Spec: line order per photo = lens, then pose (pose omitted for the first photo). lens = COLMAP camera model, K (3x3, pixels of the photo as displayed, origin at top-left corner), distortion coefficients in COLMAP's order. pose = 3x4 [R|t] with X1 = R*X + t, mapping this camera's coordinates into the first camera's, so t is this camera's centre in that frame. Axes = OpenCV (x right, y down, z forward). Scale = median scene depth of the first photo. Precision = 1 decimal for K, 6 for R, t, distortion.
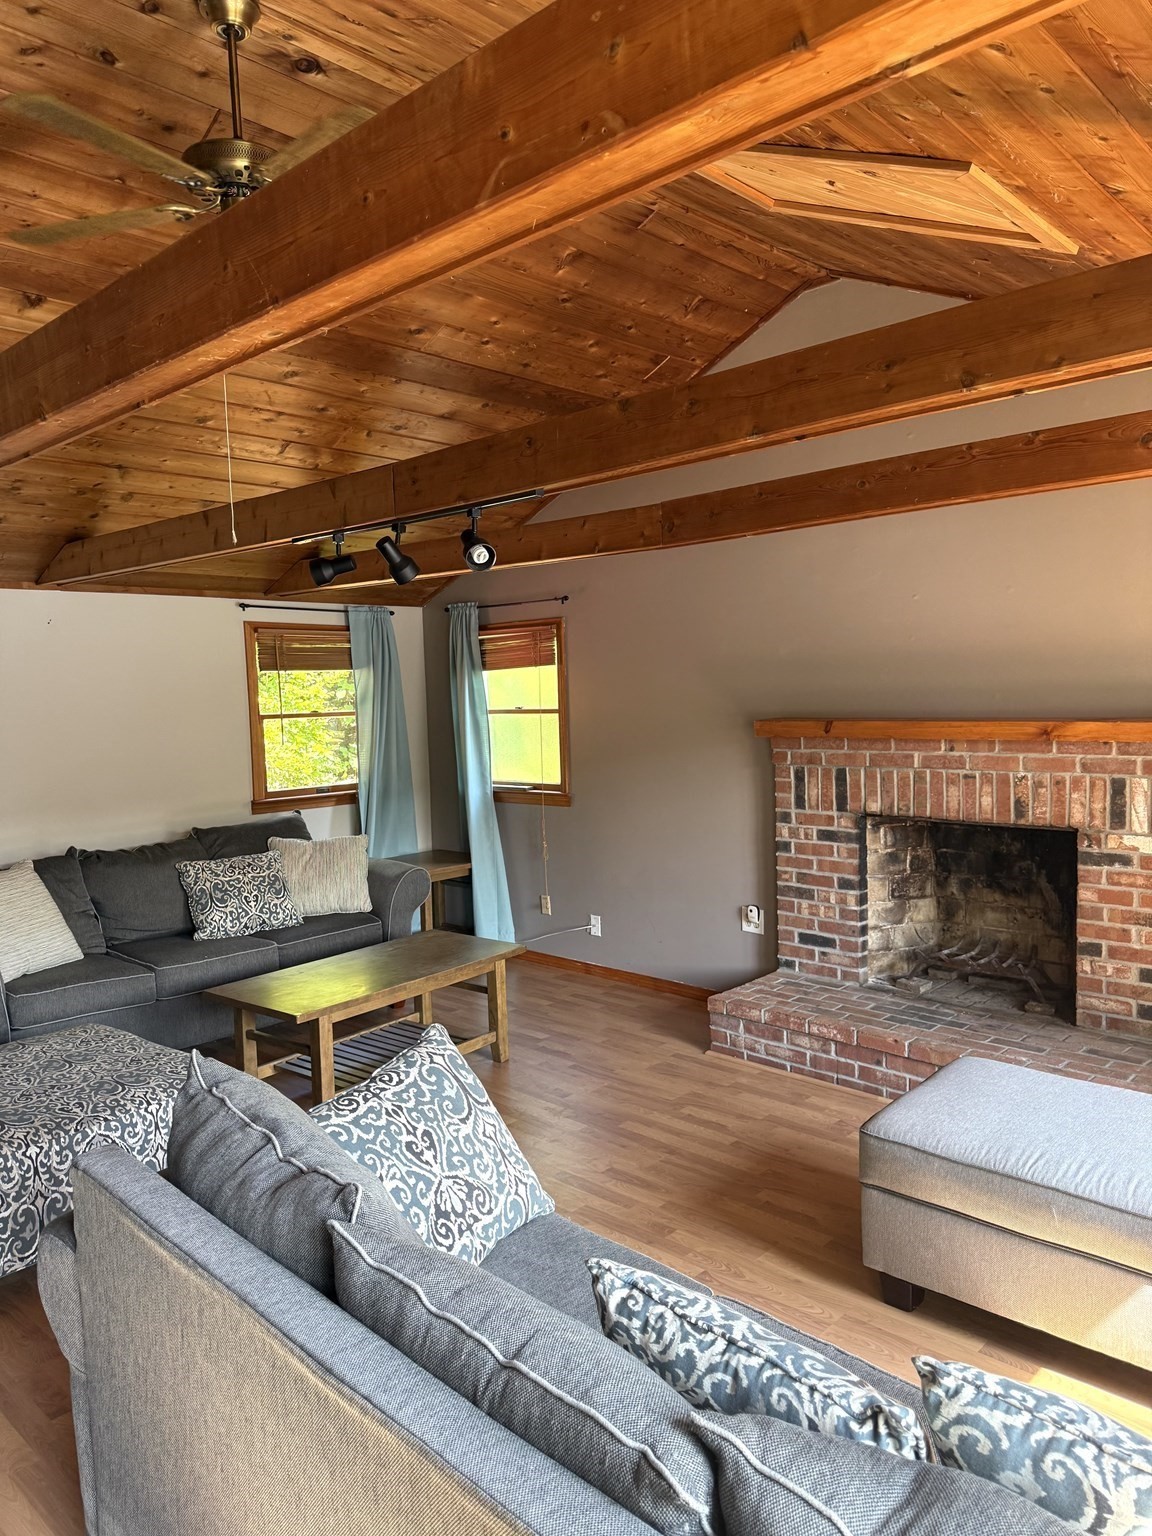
lens RADIAL K [[1090.6, 0, 574.7], [0, 1090.6, 767.5], [0, 0, 1]] dist [0.032172, -0.024474]
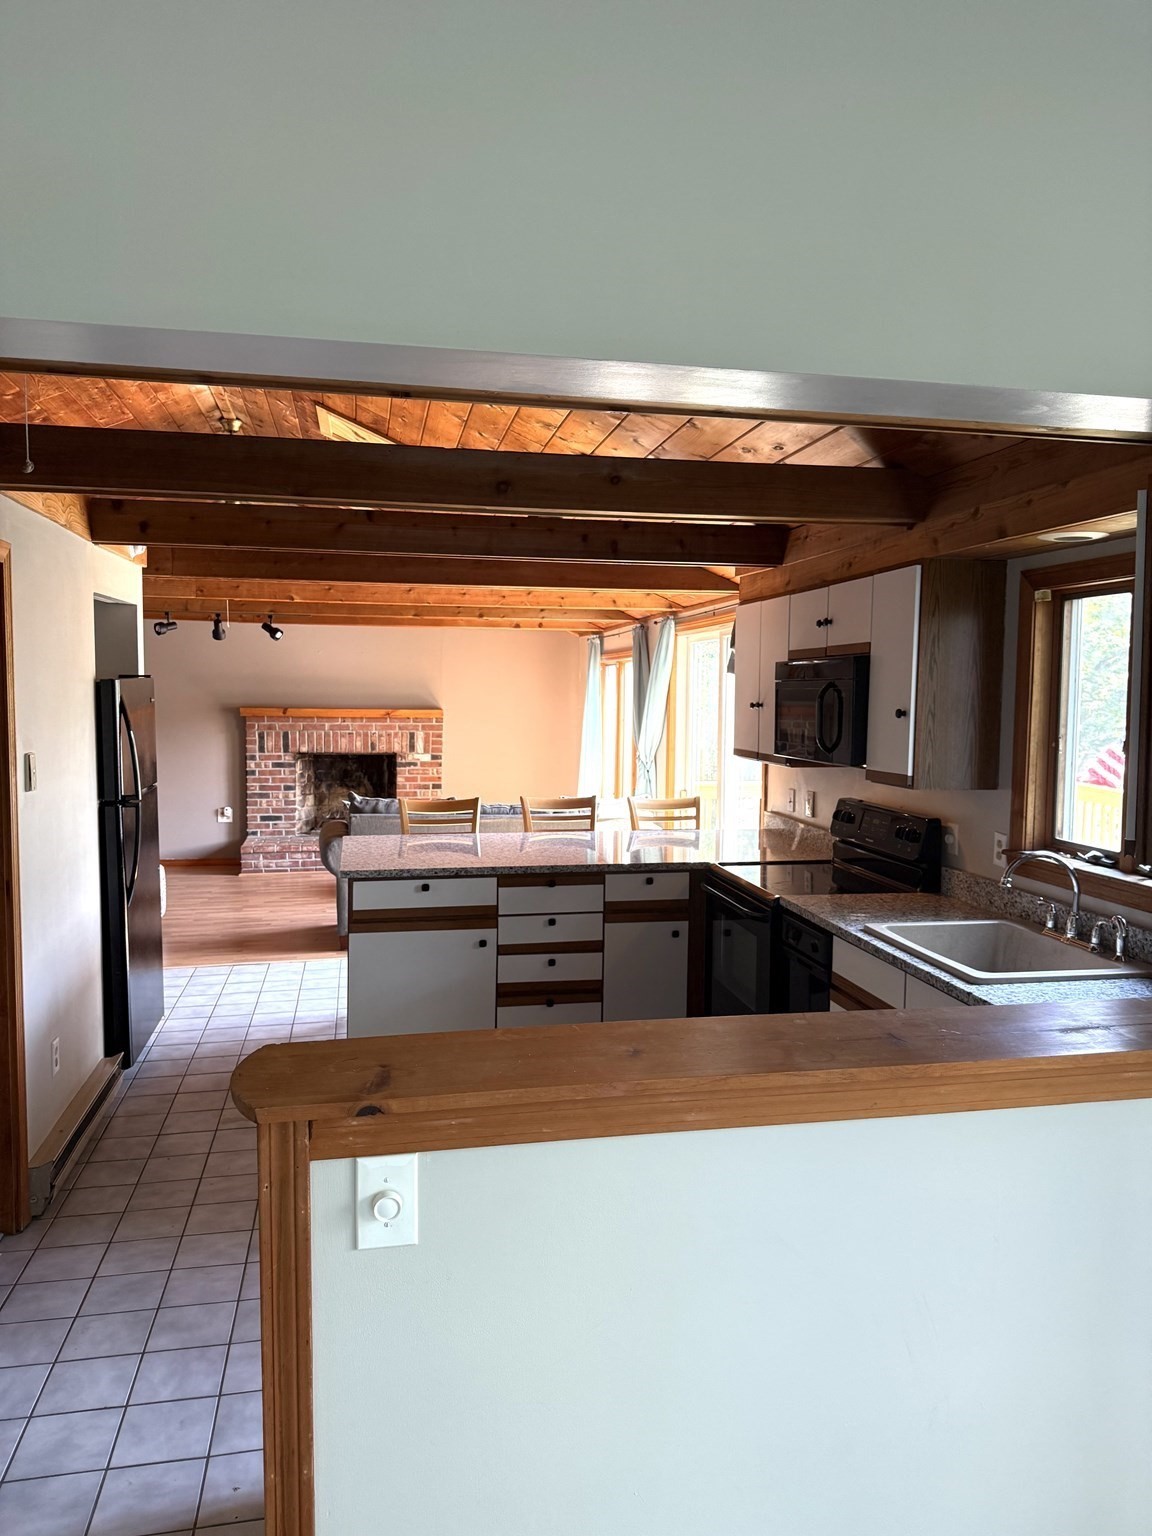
lens RADIAL K [[1090.6, 0, 588.9], [0, 1090.6, 761.8], [0, 0, 1]] dist [0.032172, -0.024474]
pose [[0.567573, -0.019517, 0.823092, -1.120999], [0.036987, 0.999314, -0.001809, 0.081671], [-0.822492, 0.031471, 0.567905, -0.636518]]
